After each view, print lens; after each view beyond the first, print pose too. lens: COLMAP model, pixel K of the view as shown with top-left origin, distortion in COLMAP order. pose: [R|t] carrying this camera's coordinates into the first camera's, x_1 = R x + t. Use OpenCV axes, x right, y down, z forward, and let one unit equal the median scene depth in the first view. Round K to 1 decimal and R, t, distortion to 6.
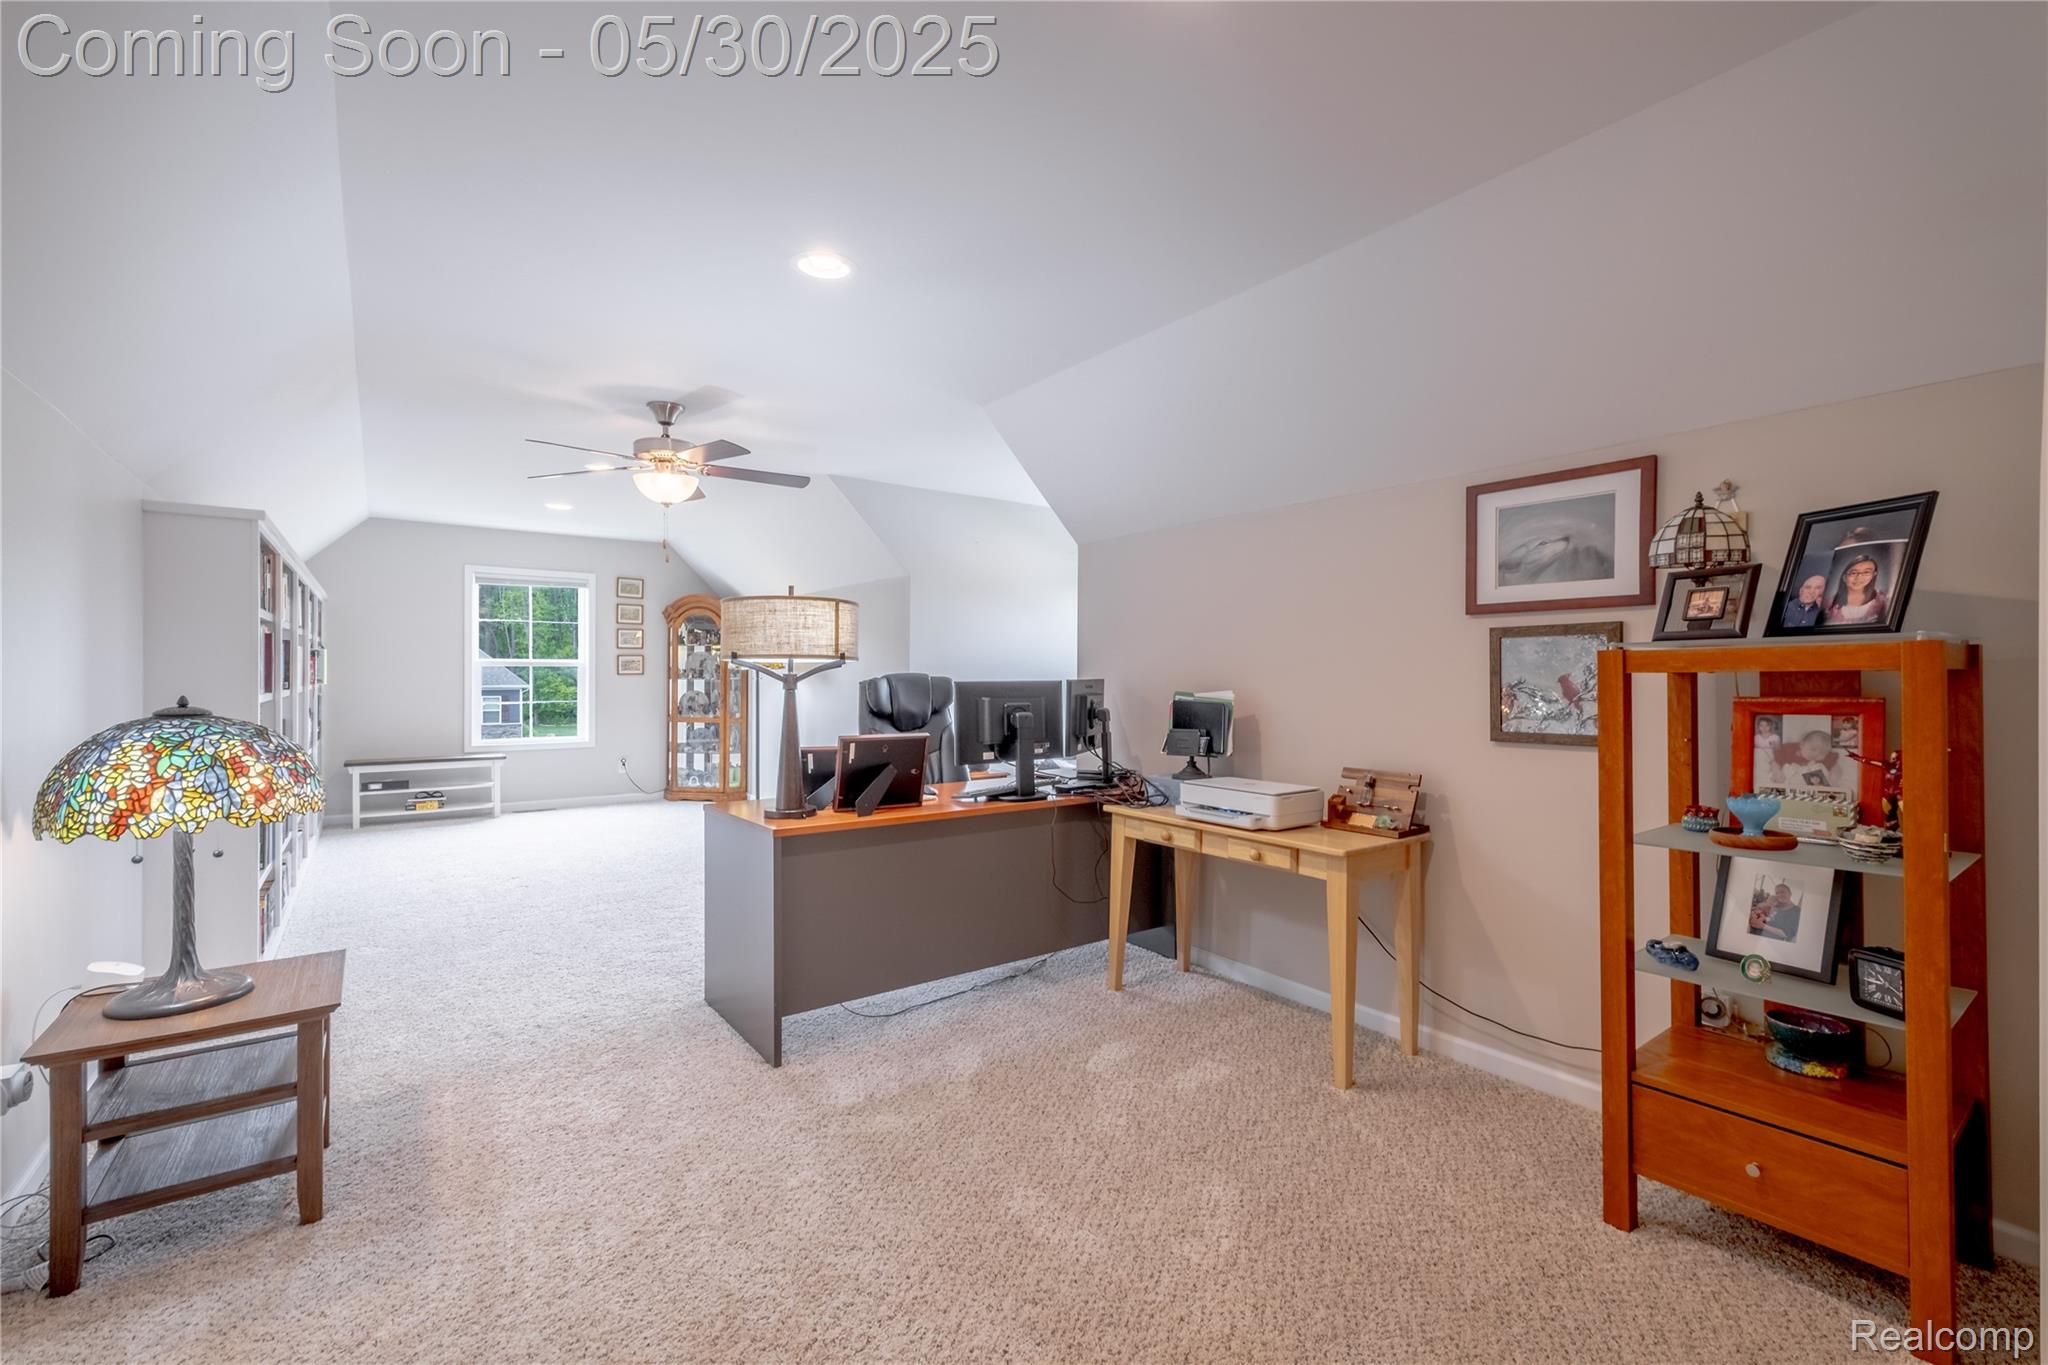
lens RADIAL K [[889.4, 0, 1022.7], [0, 889.4, 684.8], [0, 0, 1]] dist [-0.010387, 0.000366]
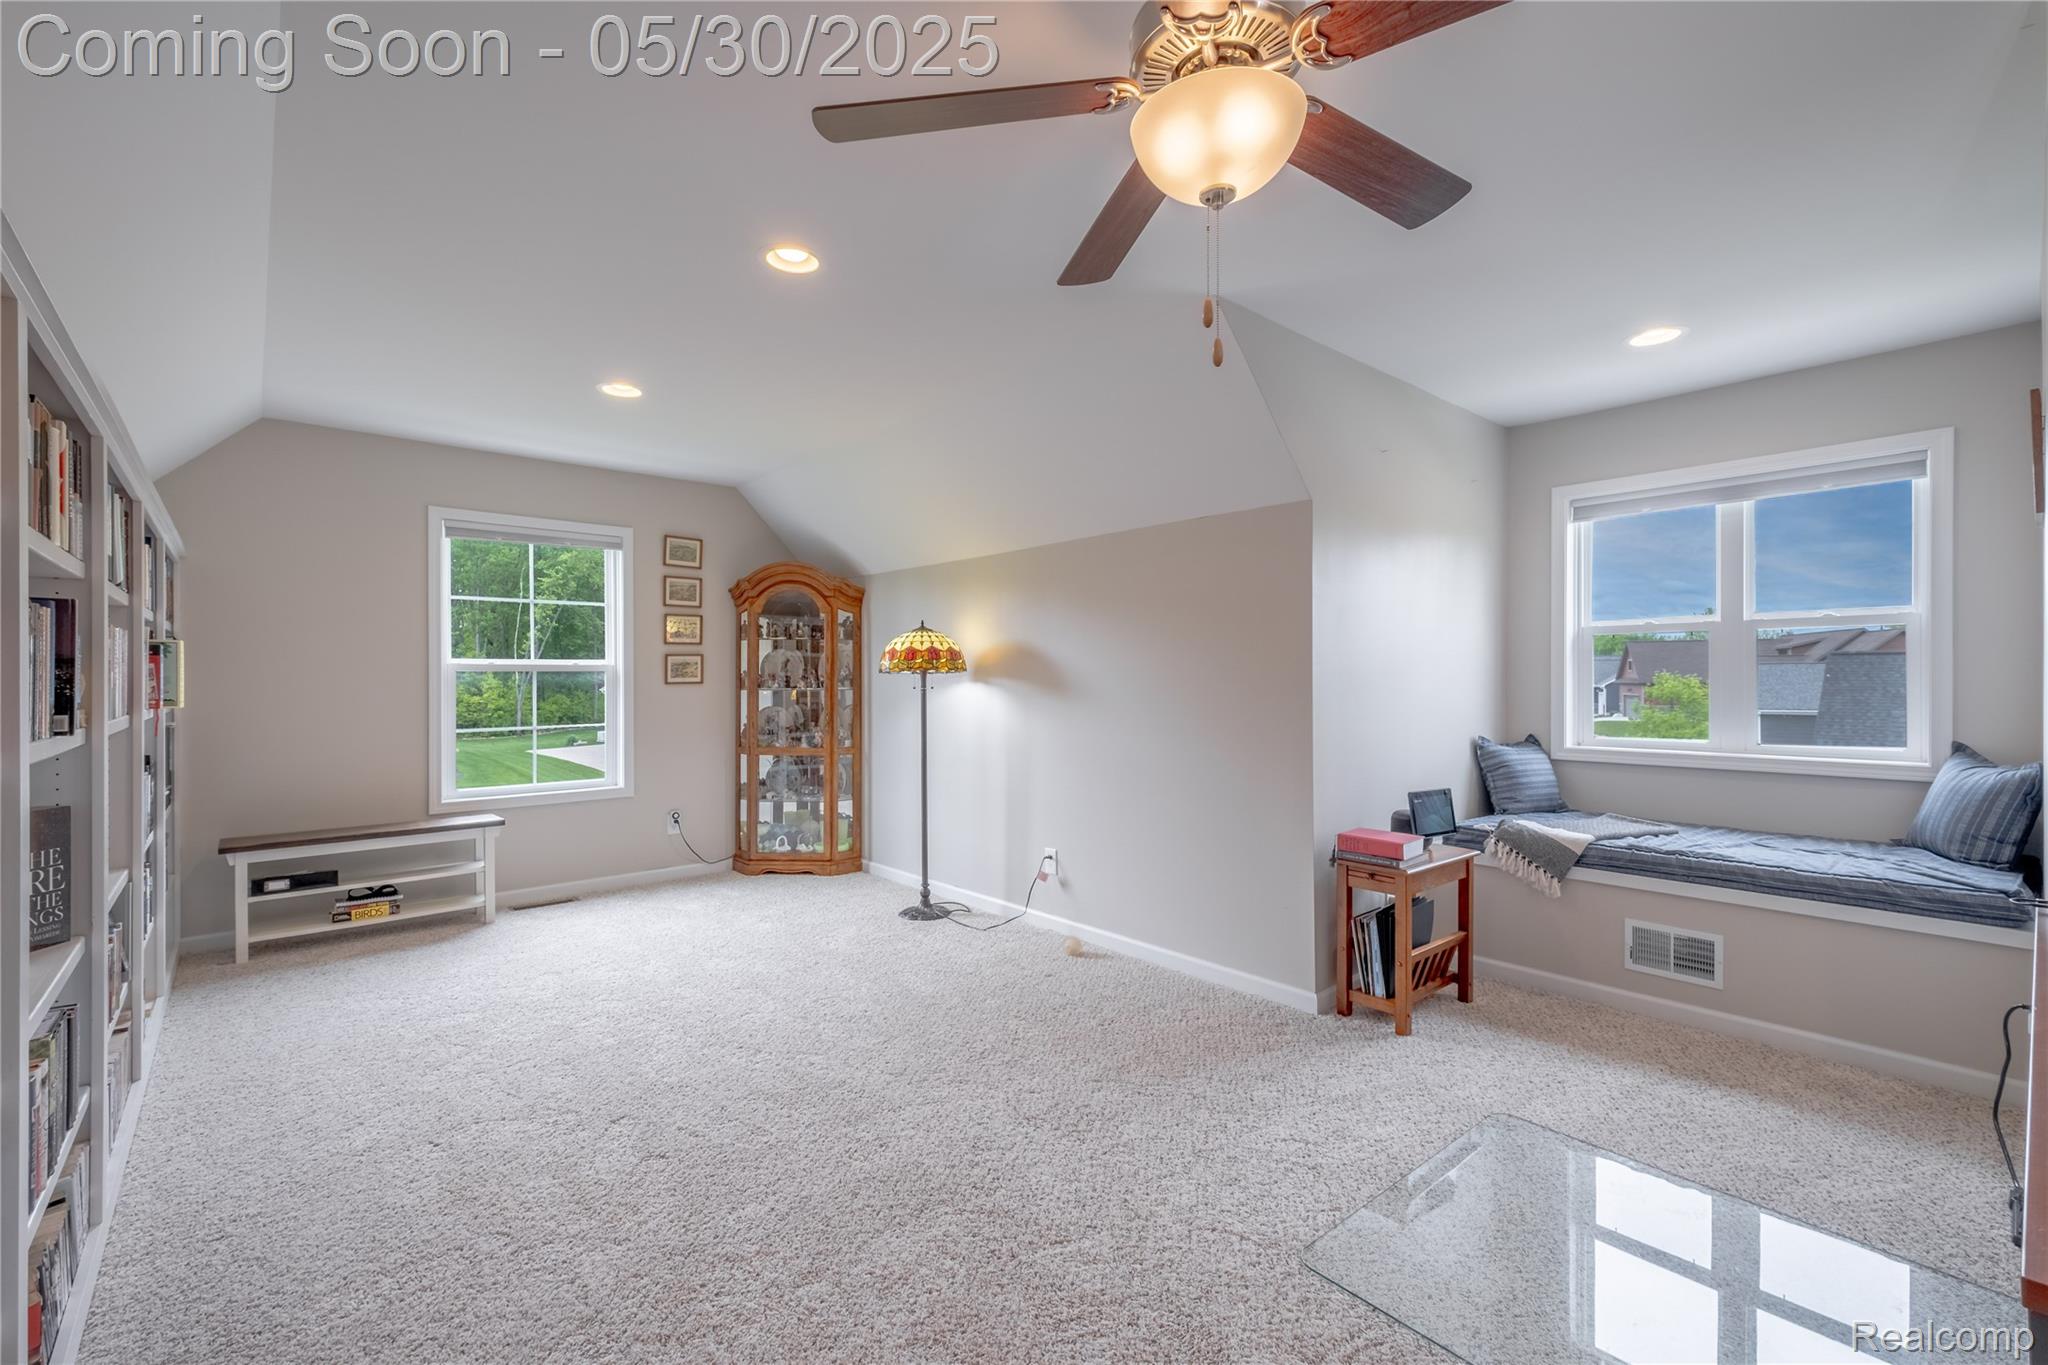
lens RADIAL K [[889.4, 0, 1023.9], [0, 889.4, 682.5], [0, 0, 1]] dist [-0.010387, 0.000366]
pose [[0.995758, -0.007311, 0.091717, -0.288920], [0.007884, 0.999952, -0.005884, -0.007122], [-0.091670, 0.006582, 0.995768, 0.369764]]
